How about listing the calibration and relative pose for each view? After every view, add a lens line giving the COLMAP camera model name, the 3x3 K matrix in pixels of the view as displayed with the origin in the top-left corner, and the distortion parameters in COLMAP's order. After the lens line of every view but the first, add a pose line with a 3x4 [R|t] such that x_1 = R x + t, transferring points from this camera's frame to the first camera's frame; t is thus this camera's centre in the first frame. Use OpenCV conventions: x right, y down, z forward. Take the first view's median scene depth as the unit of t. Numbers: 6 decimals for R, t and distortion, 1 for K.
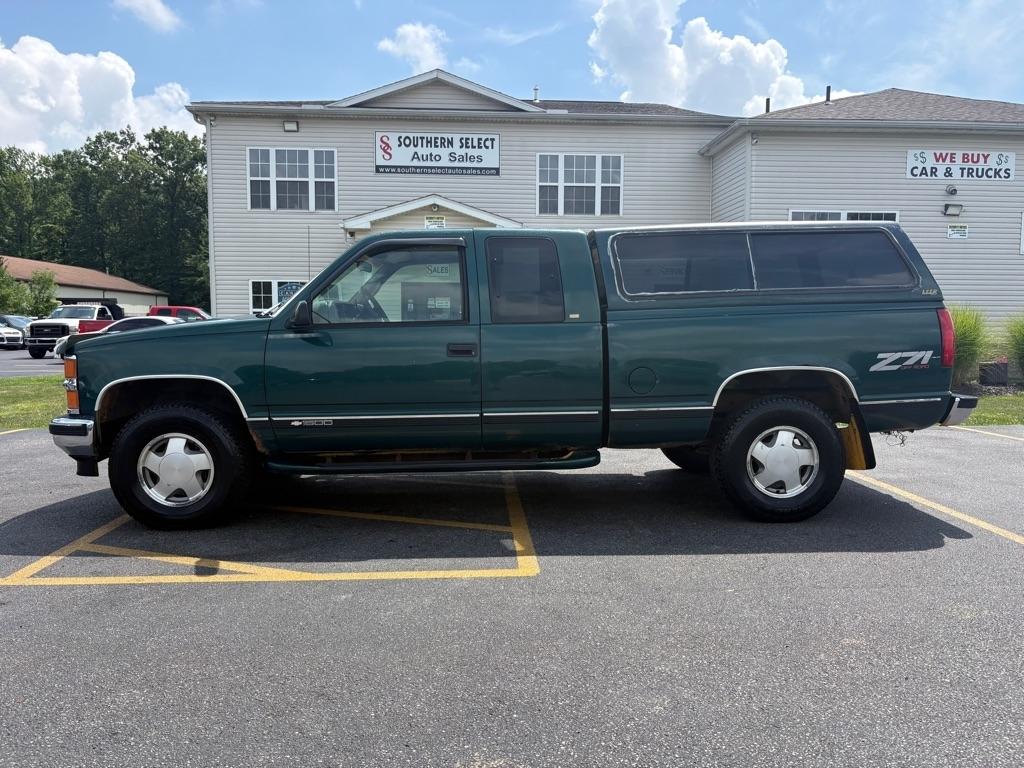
lens RADIAL K [[785.3, 0, 512.1], [0, 785.3, 386.0], [0, 0, 1]] dist [-0.004144, -0.000185]
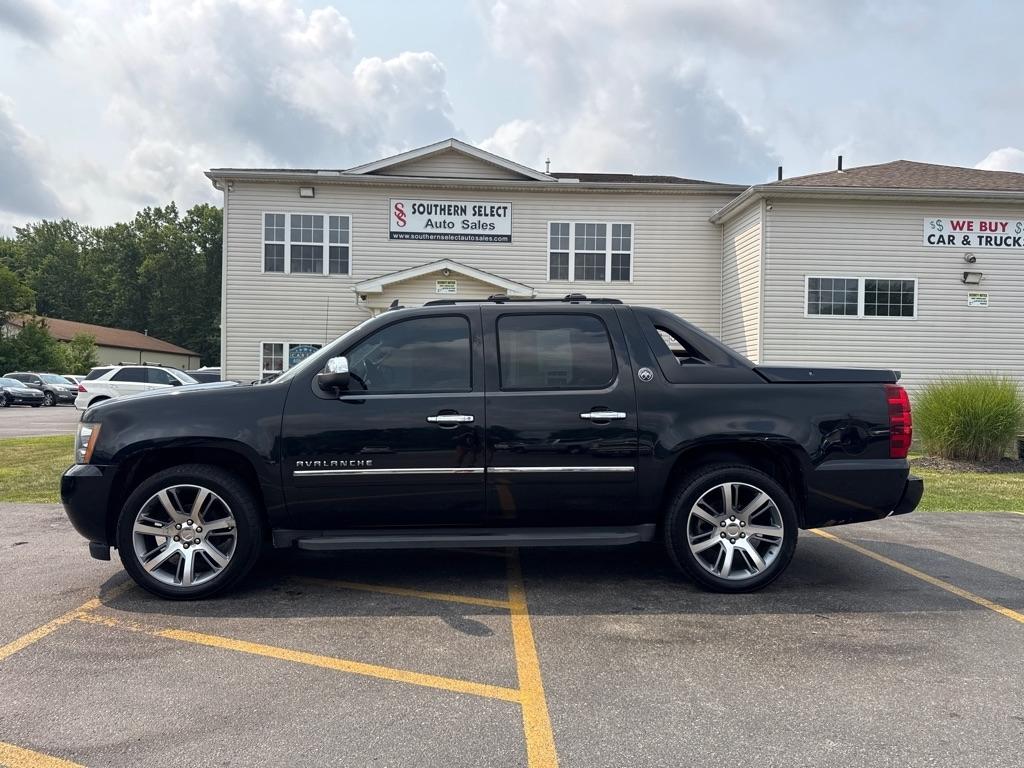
lens RADIAL K [[724.3, 0, 510.1], [0, 724.3, 375.5], [0, 0, 1]] dist [0.094486, -0.171120]
pose [[0.999811, 0.010610, -0.016309, -0.000437], [-0.012076, 0.995633, -0.092567, -0.009658], [0.015256, 0.092747, 0.995573, 0.079923]]
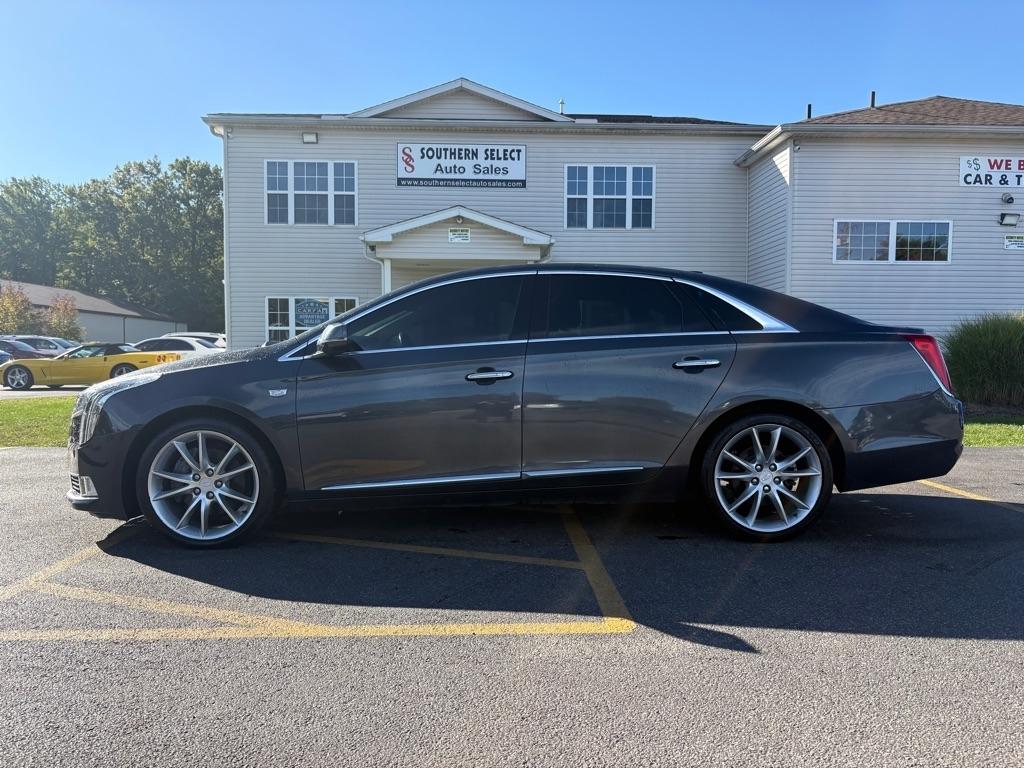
lens RADIAL K [[782.0, 0, 513.7], [0, 782.0, 388.3], [0, 0, 1]] dist [0.005234, -0.013721]
pose [[0.999824, 0.000335, -0.018757, -0.013085], [-0.000942, 0.999477, -0.032333, 0.007752], [0.018736, 0.032345, 0.999301, 0.052321]]
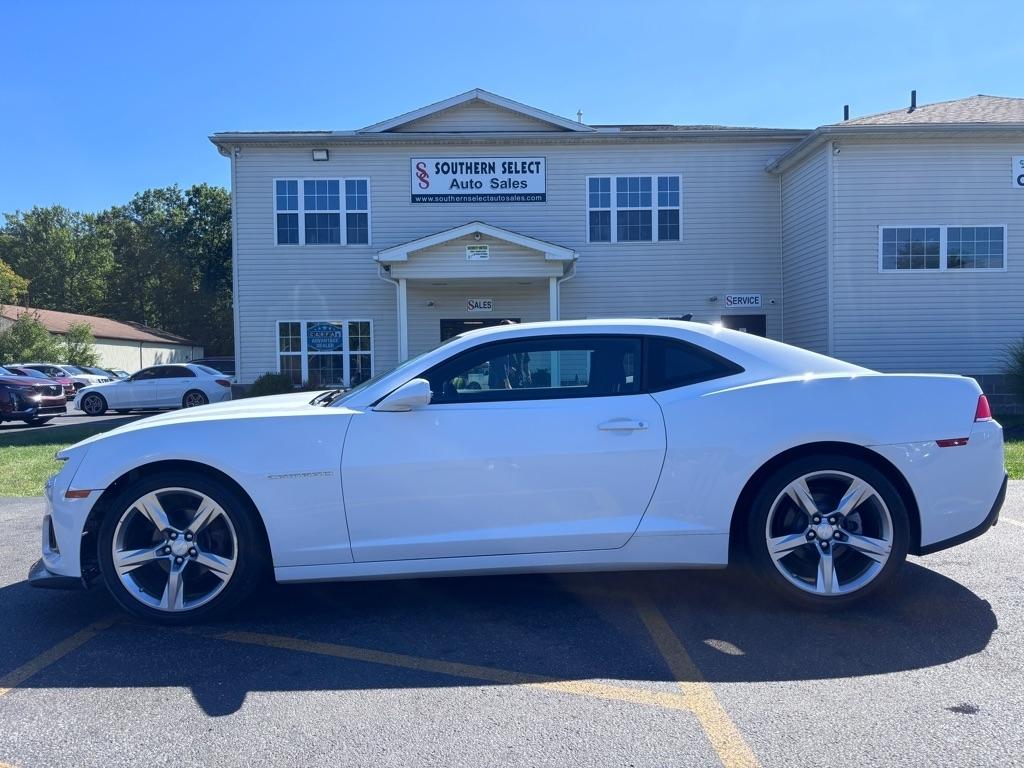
lens RADIAL K [[777.3, 0, 509.3], [0, 777.3, 382.1], [0, 0, 1]] dist [0.024538, -0.043219]
pose [[0.998914, -0.018803, -0.042633, -0.024213], [0.016152, 0.997964, -0.061693, -0.002632], [0.043706, 0.060937, 0.997184, 0.105759]]
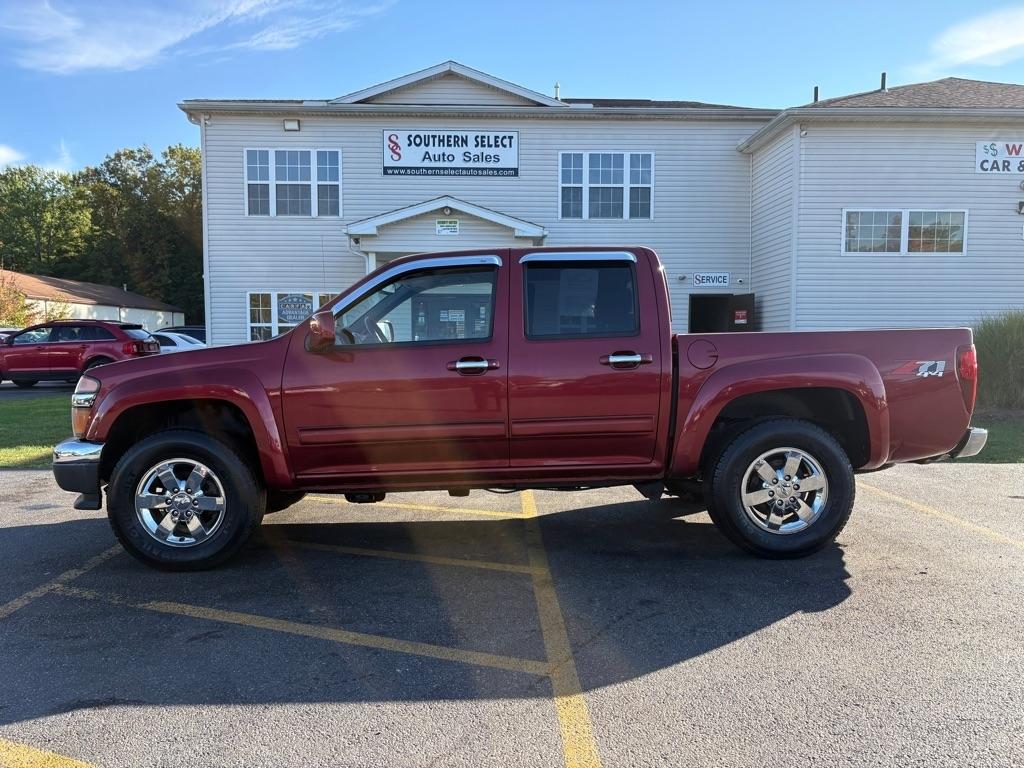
lens RADIAL K [[783.9, 0, 511.3], [0, 783.9, 384.6], [0, 0, 1]] dist [0.005641, -0.016276]
pose [[0.999723, -0.003093, -0.023311, -0.003636], [0.002622, 0.999792, -0.020222, -0.007130], [0.023368, 0.020155, 0.999524, 0.091697]]
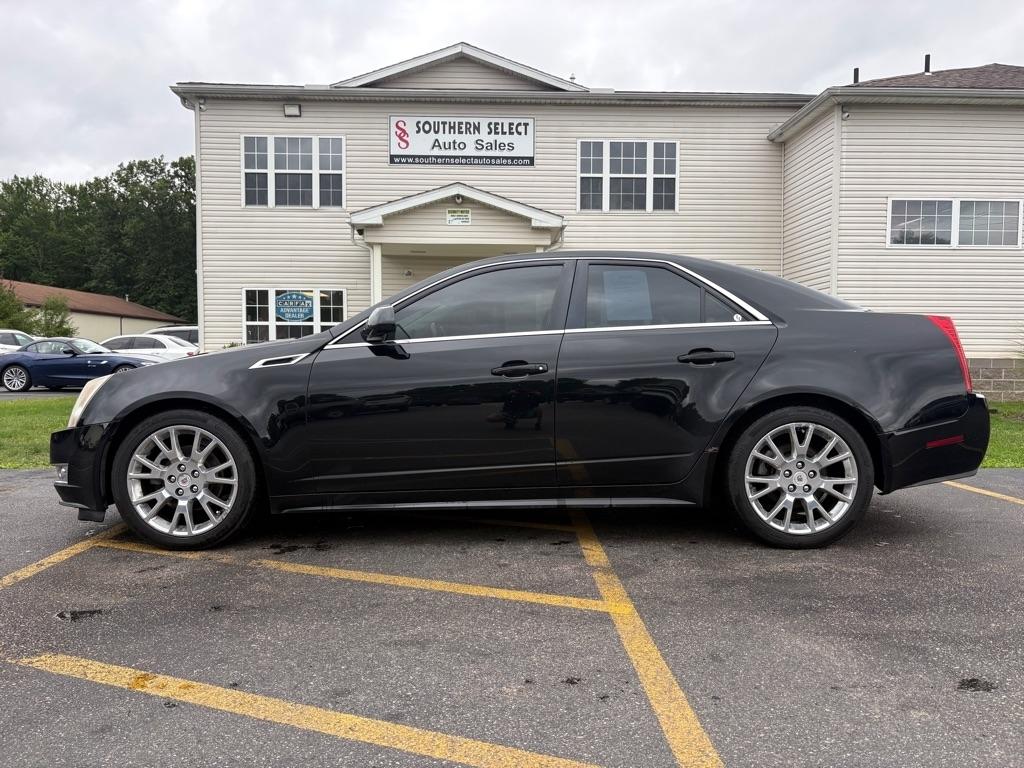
lens RADIAL K [[782.7, 0, 514.2], [0, 782.7, 384.2], [0, 0, 1]] dist [-0.001682, -0.001305]
pose [[0.999724, 0.000668, -0.023476, -0.017601], [-0.001585, 0.999235, -0.039066, 0.003157], [0.023432, 0.039092, 0.998961, 0.157256]]
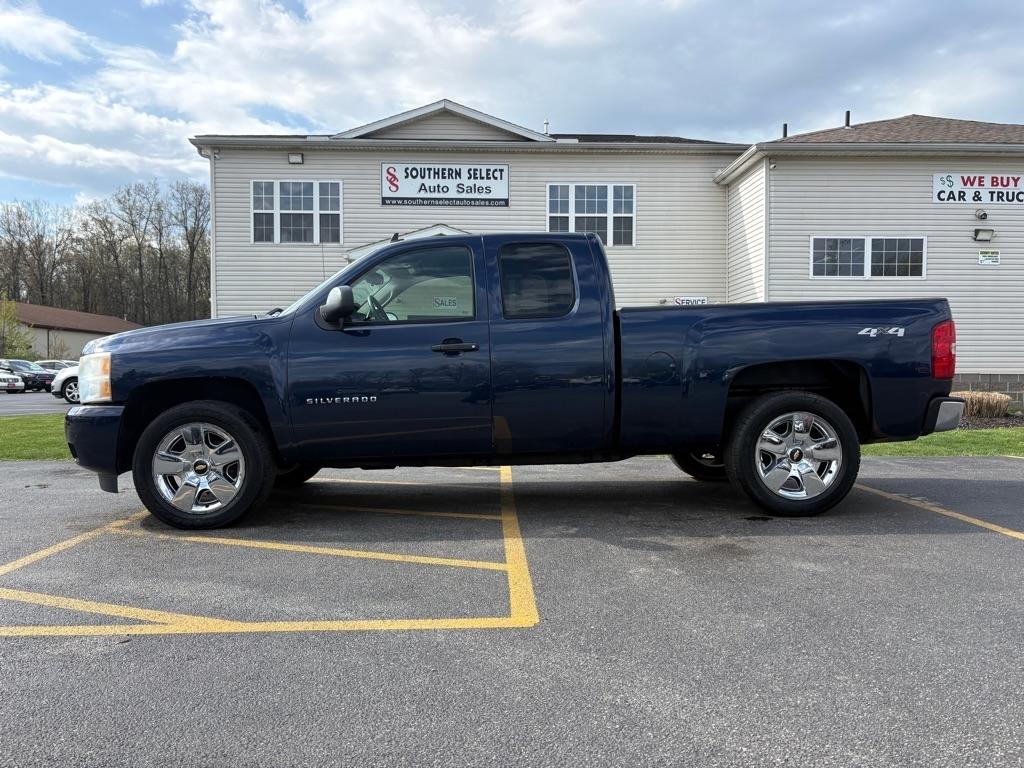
lens RADIAL K [[780.0, 0, 512.6], [0, 780.0, 385.9], [0, 0, 1]] dist [0.008365, -0.013193]
pose [[0.999836, -0.004458, -0.017534, 0.004915], [0.003423, 0.998274, -0.058624, 0.010886], [0.017766, 0.058554, 0.998126, 0.046864]]
